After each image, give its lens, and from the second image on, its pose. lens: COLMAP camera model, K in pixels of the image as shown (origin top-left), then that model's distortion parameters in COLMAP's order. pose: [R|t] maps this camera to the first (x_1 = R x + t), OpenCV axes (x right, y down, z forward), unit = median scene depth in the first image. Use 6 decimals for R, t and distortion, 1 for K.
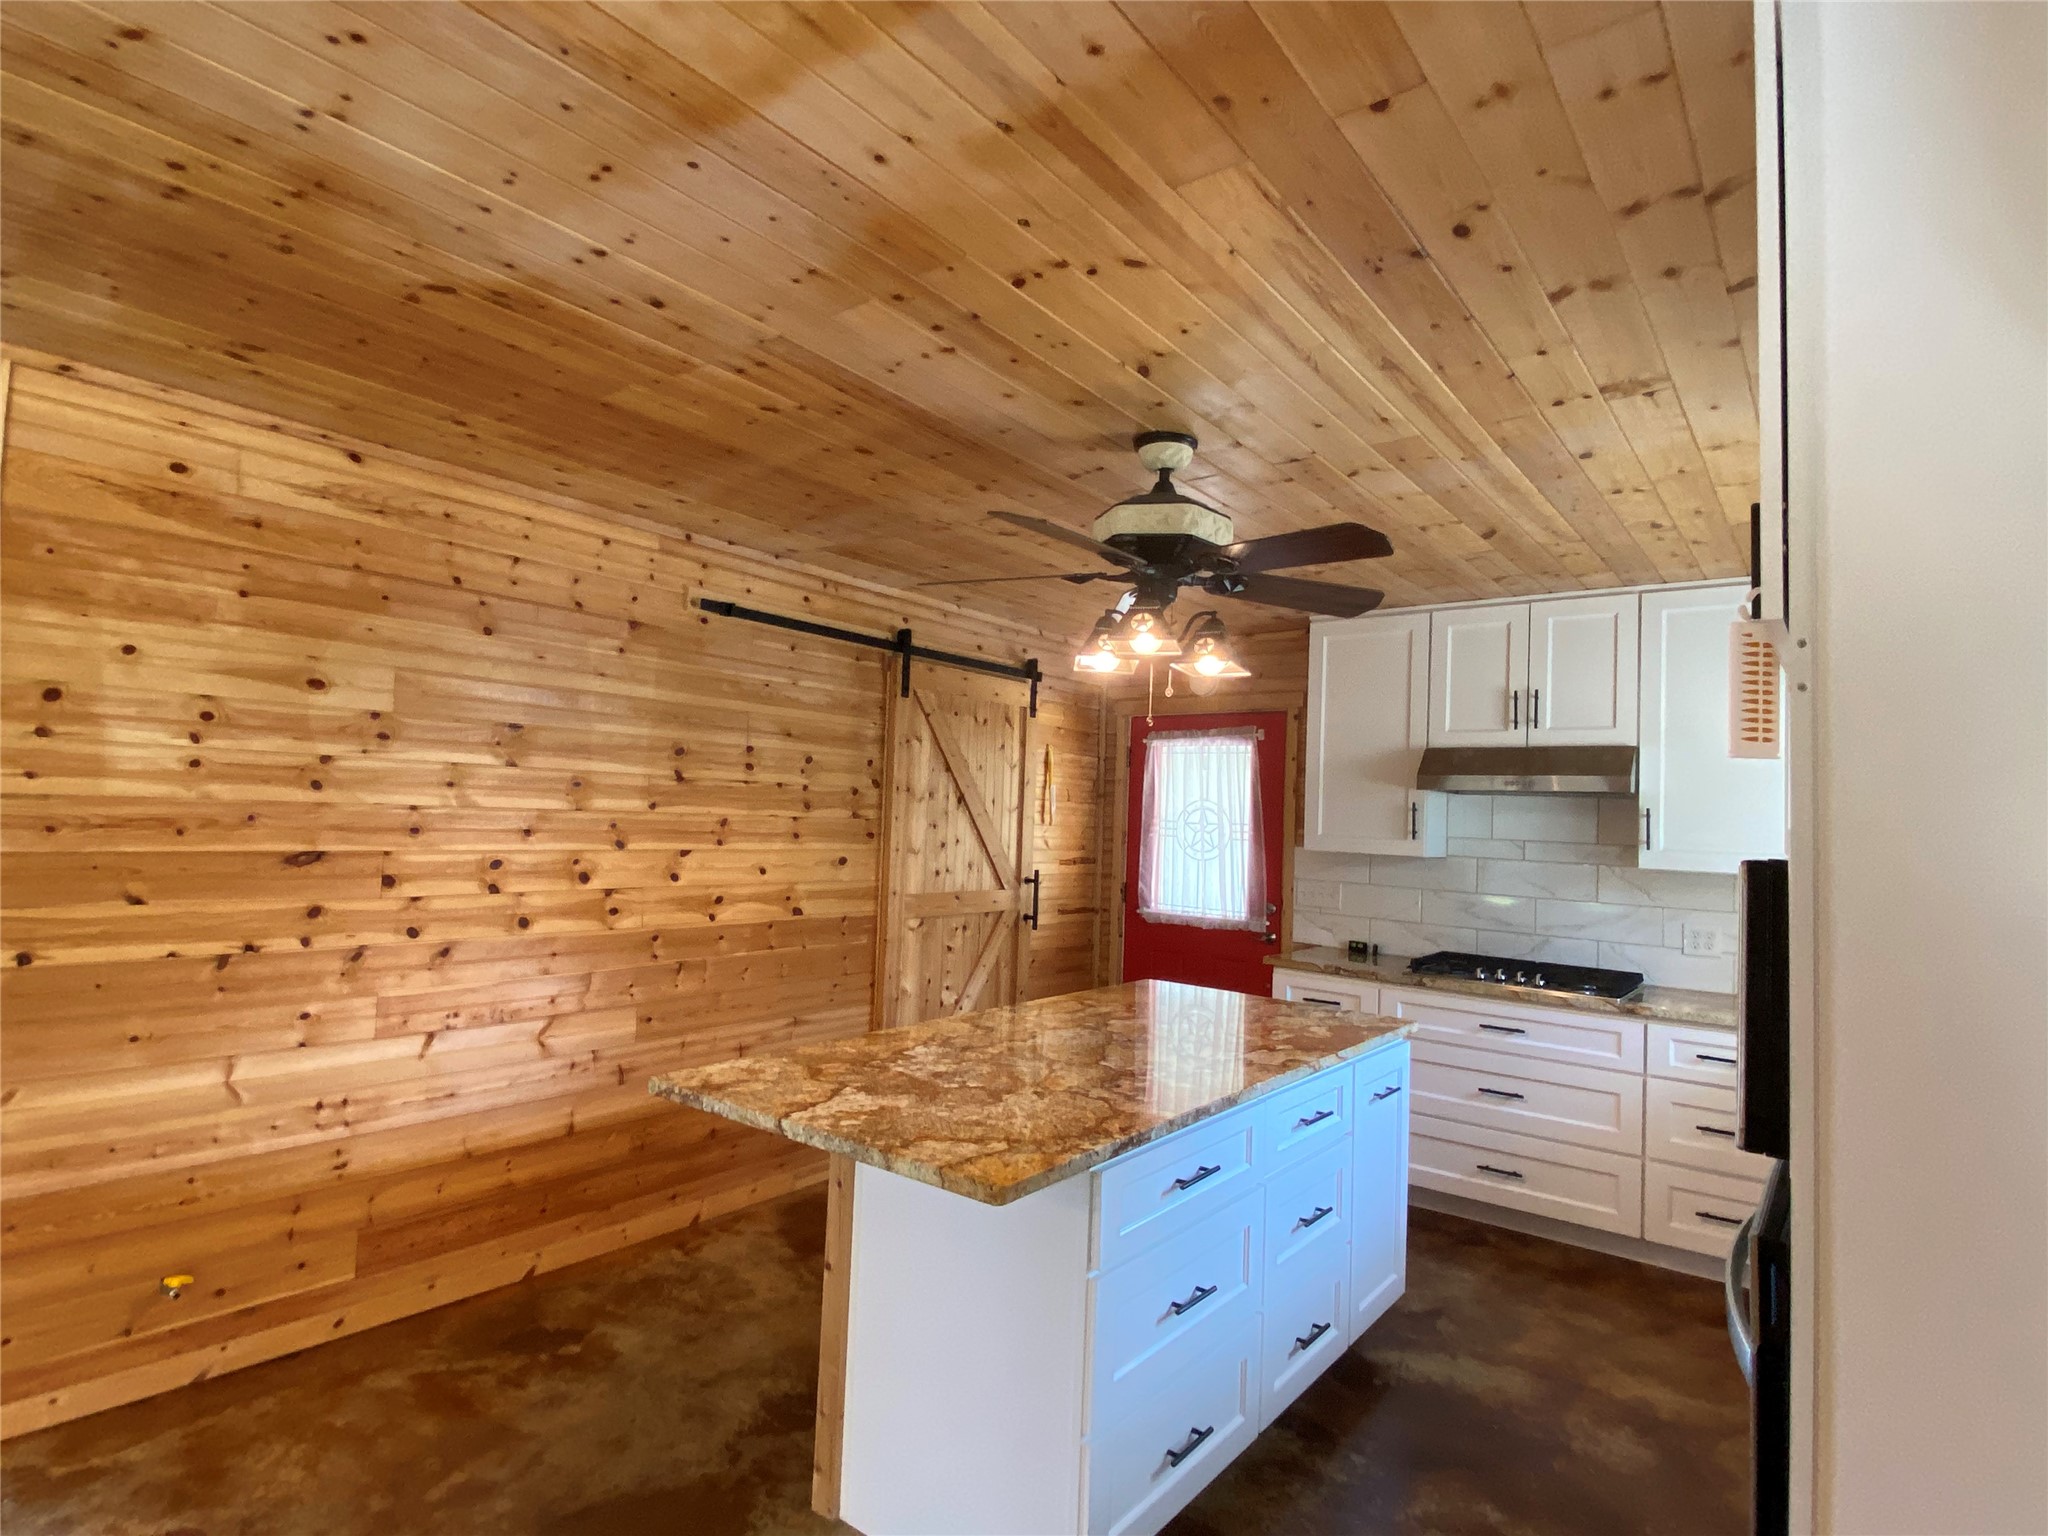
lens RADIAL K [[1054.3, 0, 1024.0], [0, 1054.3, 768.0], [0, 0, 1]] dist [0.080752, -0.079055]
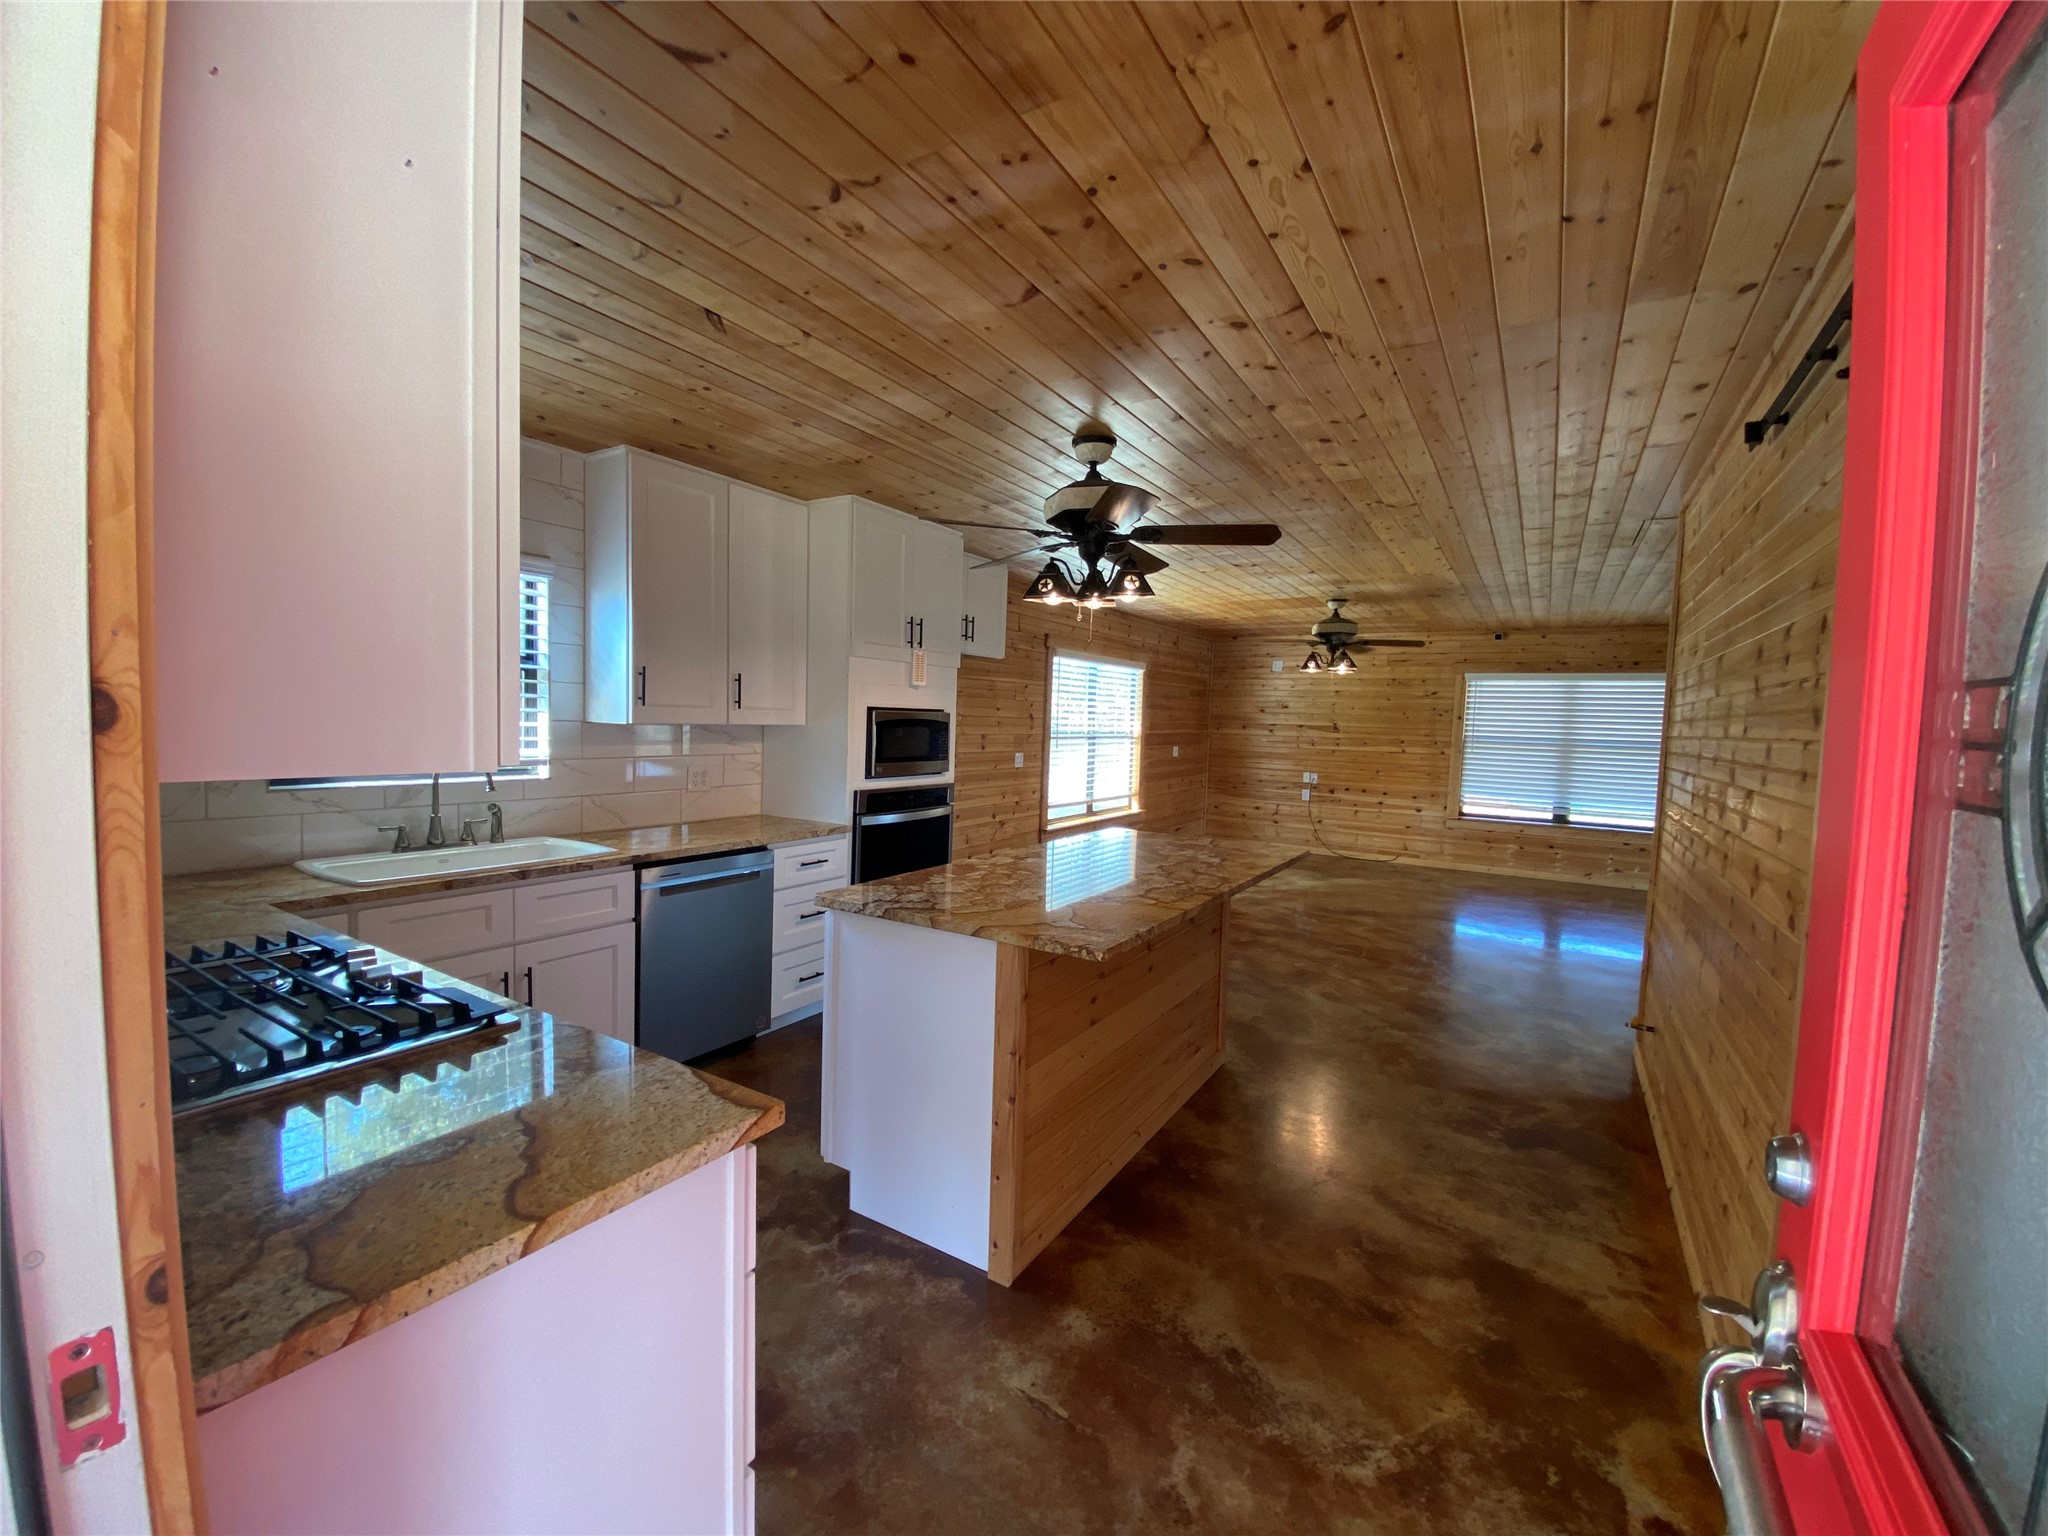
lens RADIAL K [[817.5, 0, 1024.0], [0, 817.5, 768.0], [0, 0, 1]] dist [0.048275, -0.039577]
pose [[-0.992977, -0.062440, -0.100493, 0.203860], [-0.063480, 0.997957, 0.007183, 0.082920], [0.099839, 0.013512, -0.994912, 1.380395]]
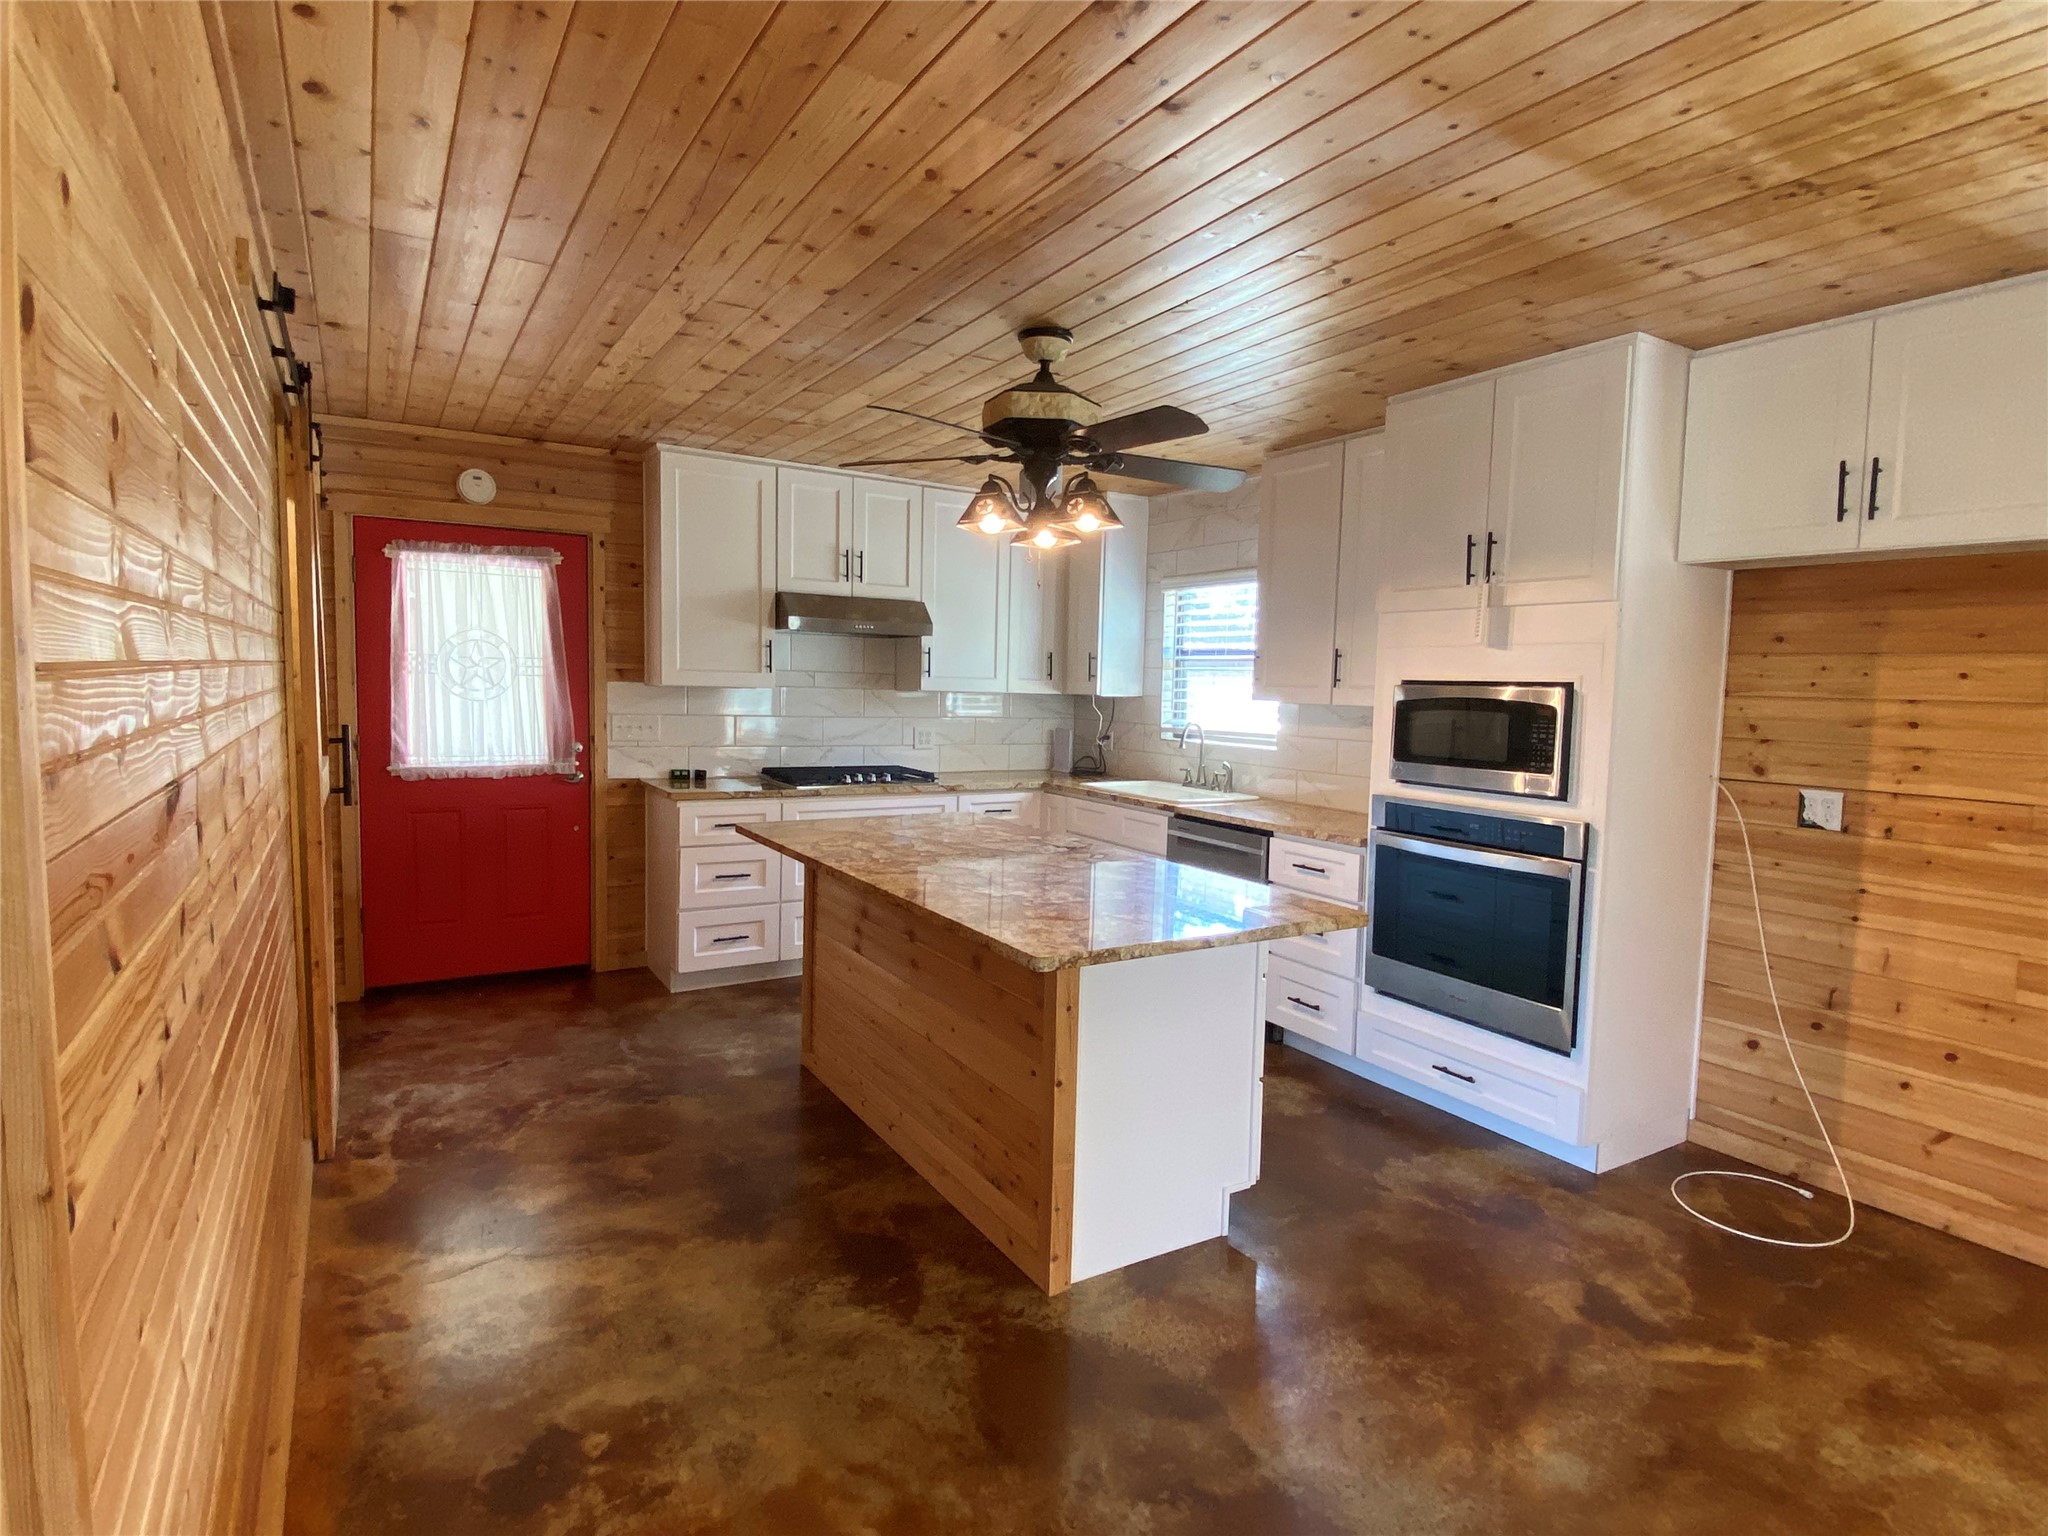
lens RADIAL K [[1054.3, 0, 1024.0], [0, 1054.3, 768.0], [0, 0, 1]] dist [0.080752, -0.079055]
pose [[0.351313, -0.108644, 0.929933, -0.652552], [-0.056103, 0.989017, 0.136742, -0.002102], [-0.934576, -0.100211, 0.341360, 0.385622]]
